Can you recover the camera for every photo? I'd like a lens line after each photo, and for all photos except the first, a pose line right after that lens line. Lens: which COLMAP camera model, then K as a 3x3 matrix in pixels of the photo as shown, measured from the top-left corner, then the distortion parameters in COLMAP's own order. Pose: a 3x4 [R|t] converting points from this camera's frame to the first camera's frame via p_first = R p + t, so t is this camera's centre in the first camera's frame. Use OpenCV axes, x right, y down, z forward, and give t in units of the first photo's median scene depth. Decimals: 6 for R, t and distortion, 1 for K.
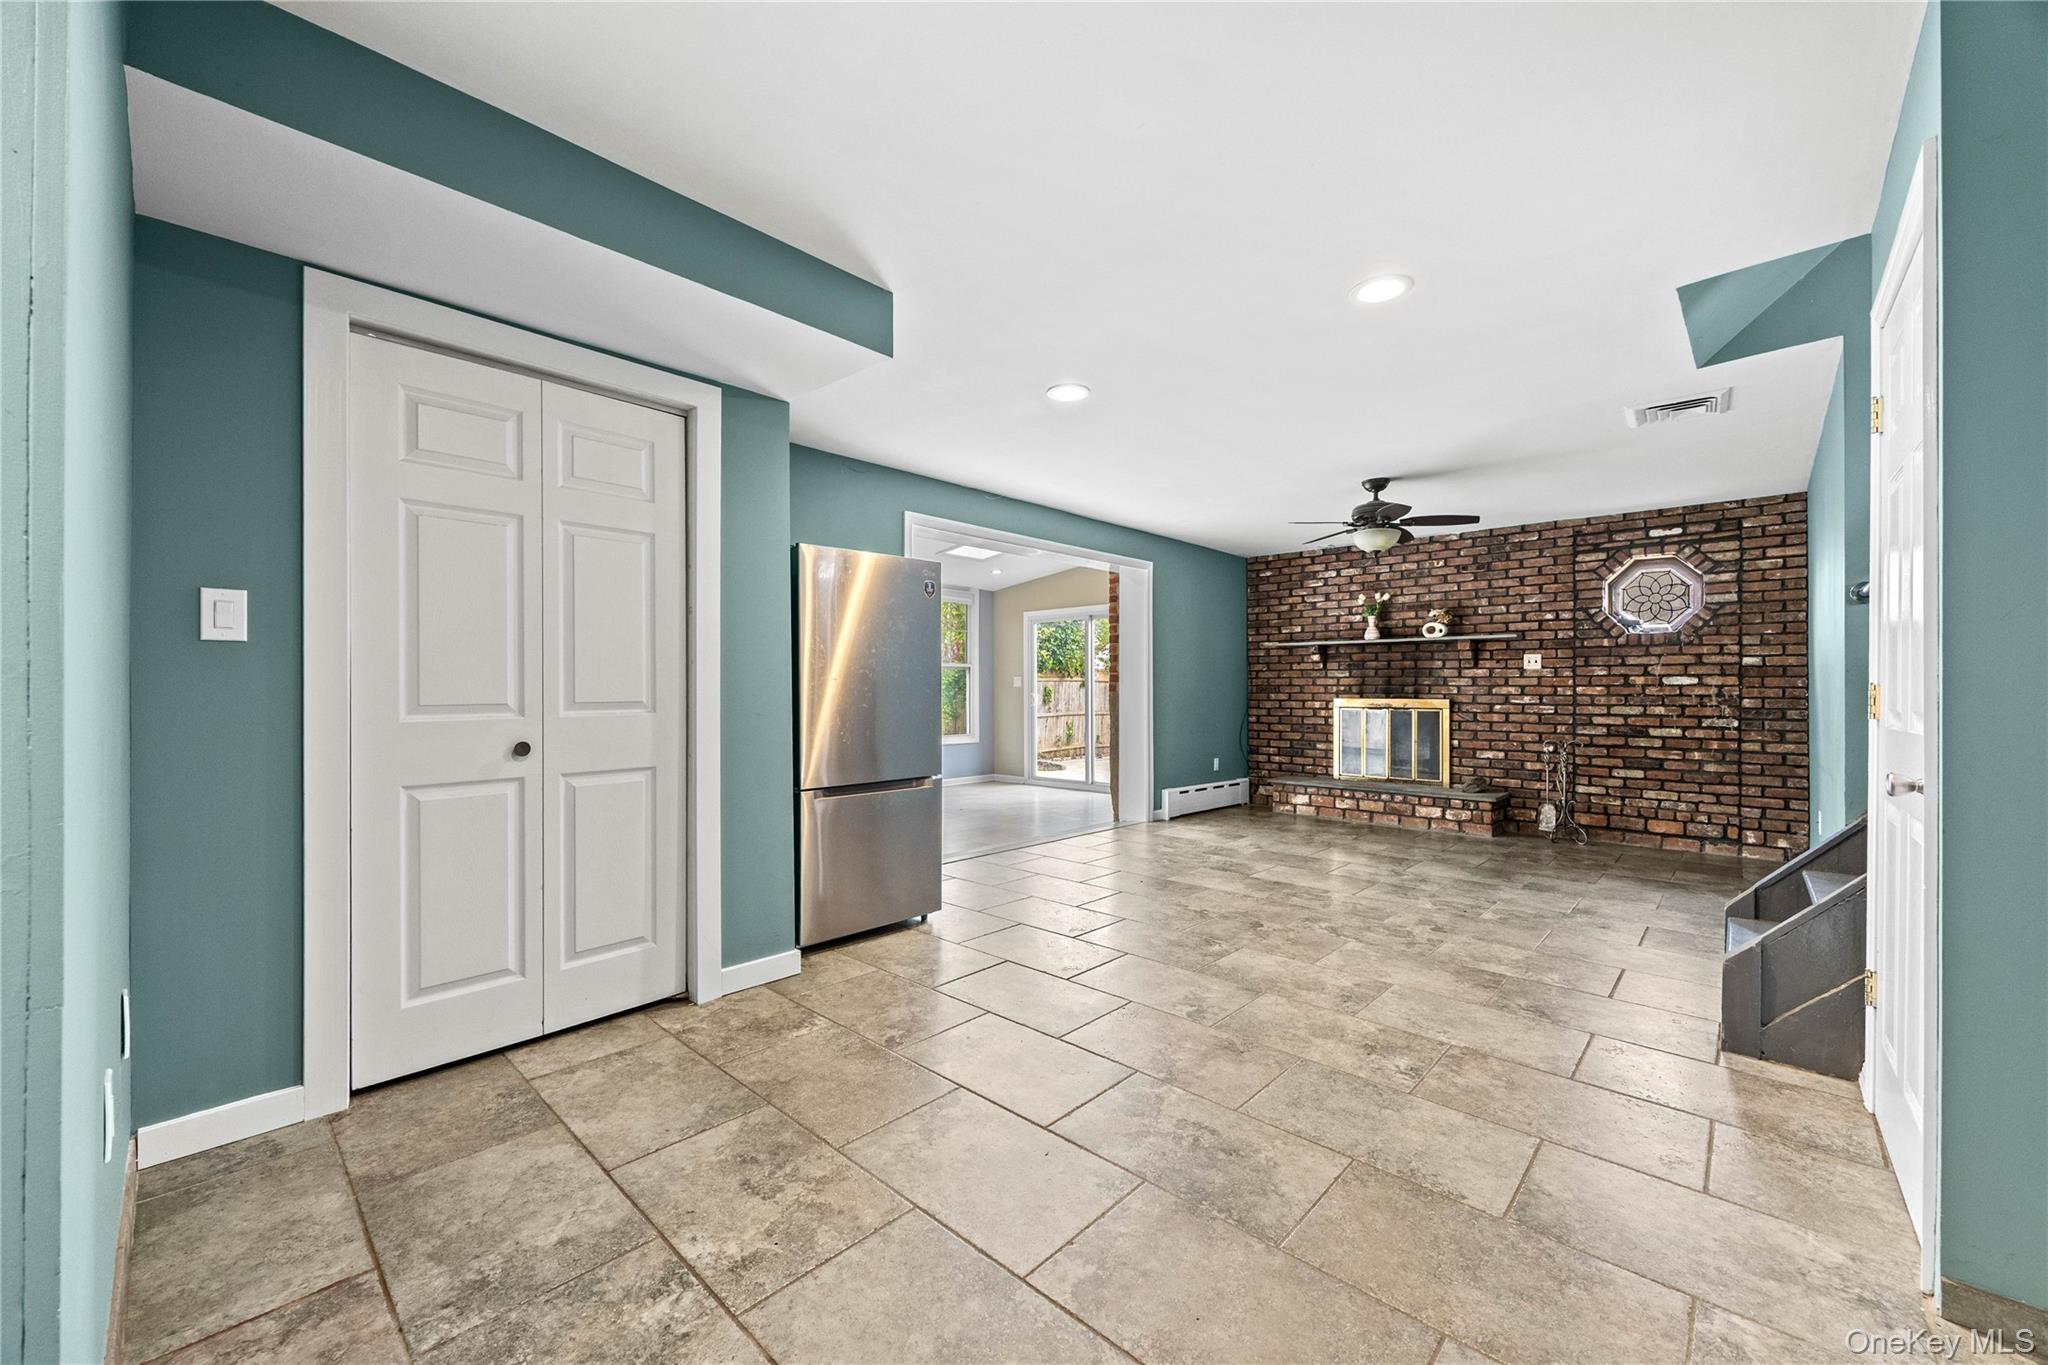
lens RADIAL K [[794.4, 0, 1030.8], [0, 794.4, 685.2], [0, 0, 1]] dist [-0.000590, 0.000049]
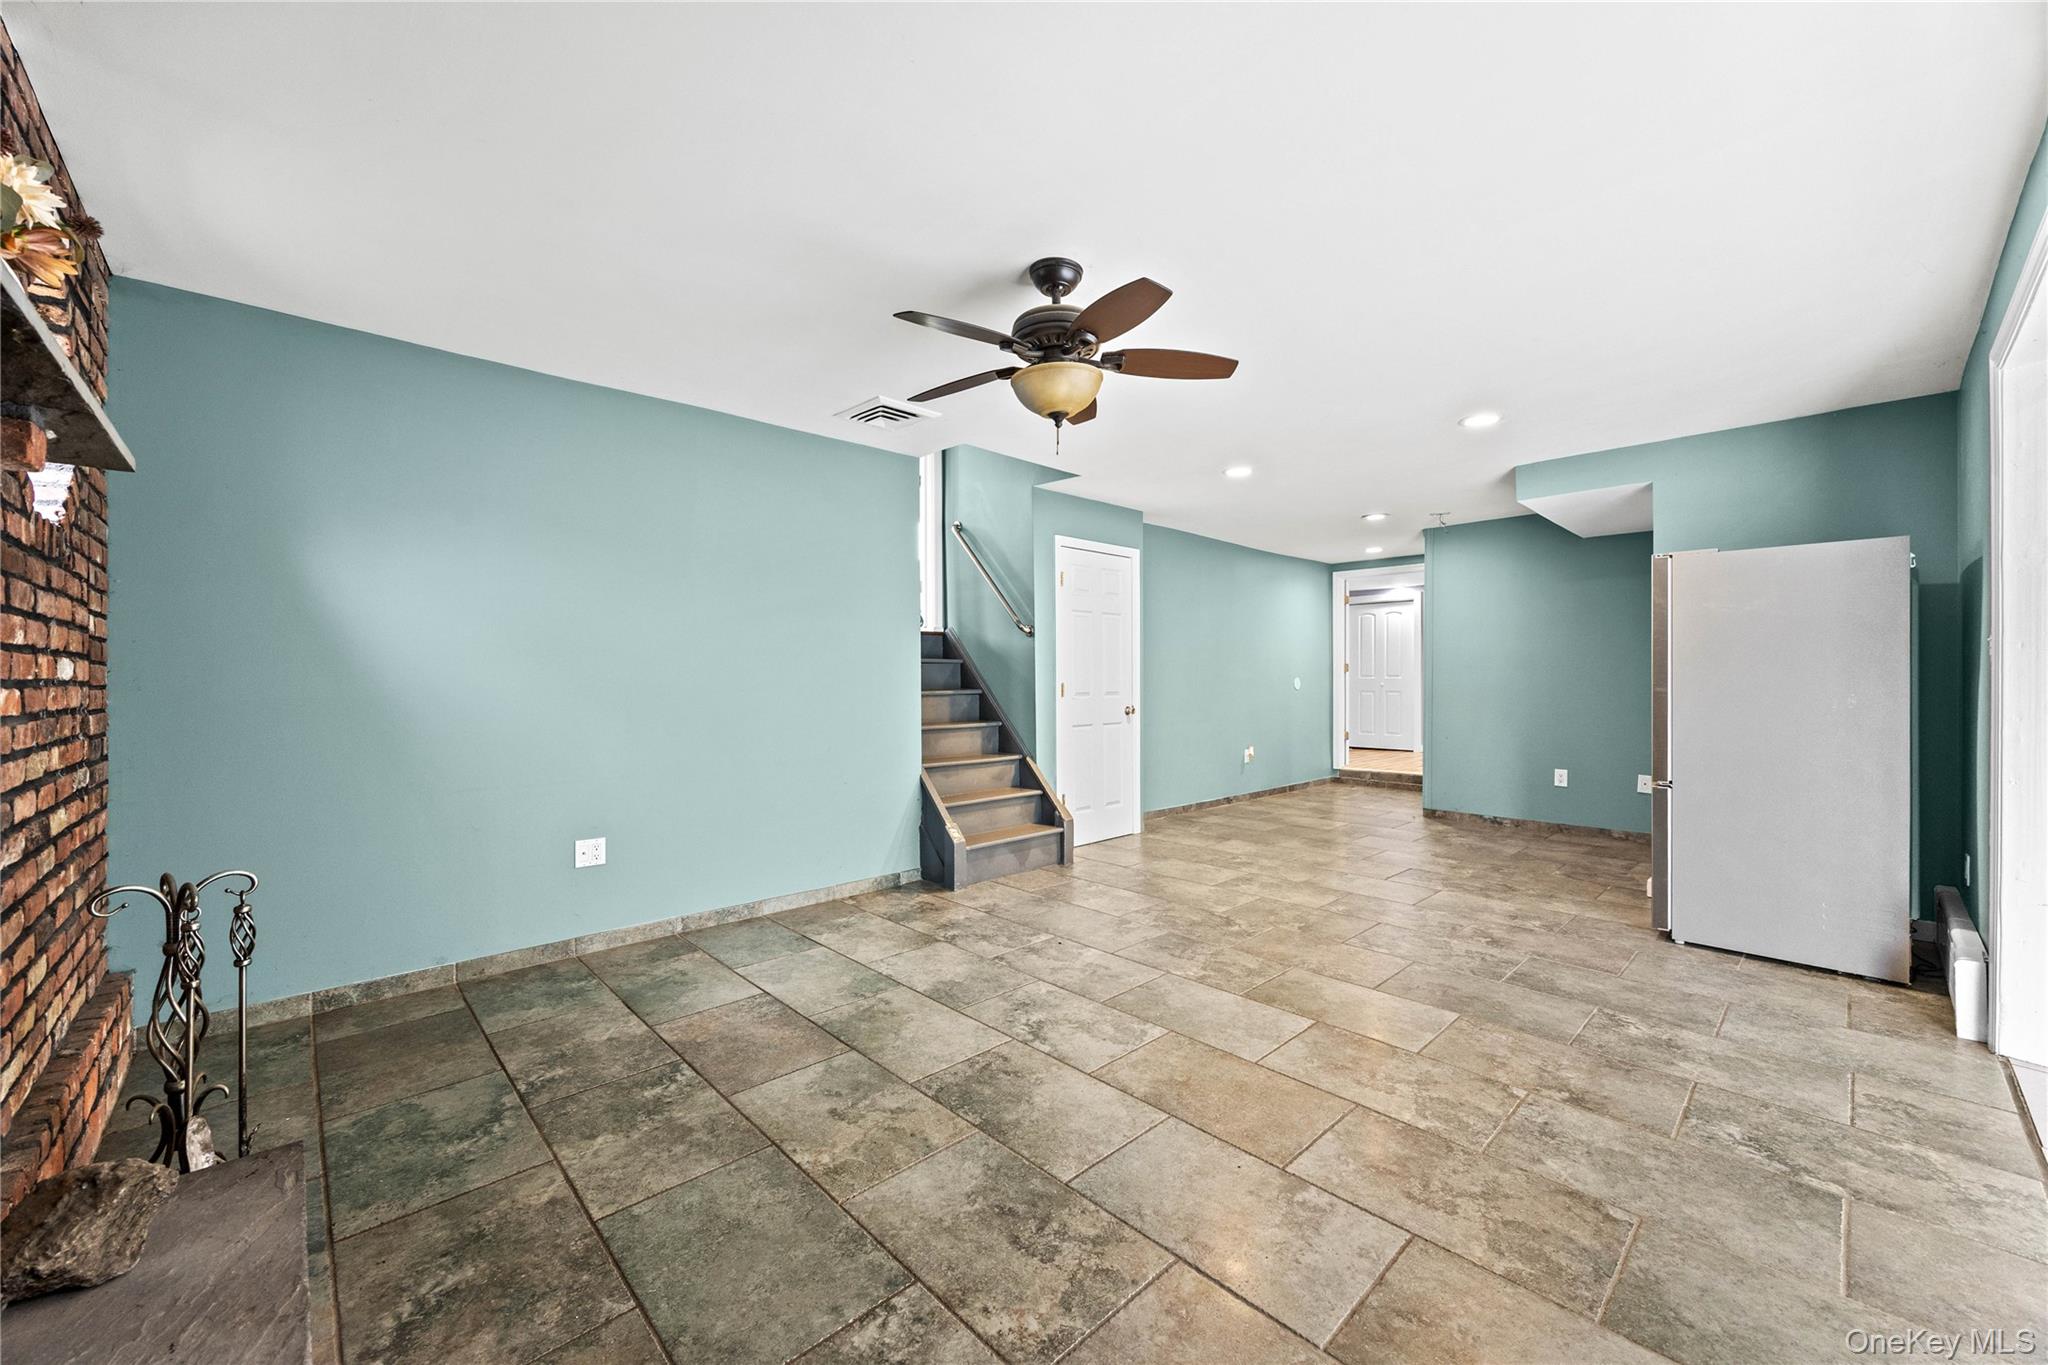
lens RADIAL K [[794.4, 0, 1030.8], [0, 794.4, 685.2], [0, 0, 1]] dist [-0.000590, 0.000049]
pose [[-0.997822, -0.008524, 0.065410, 0.565556], [-0.008257, 0.999956, 0.004351, -0.001235], [-0.065445, 0.003801, -0.997849, 2.017971]]
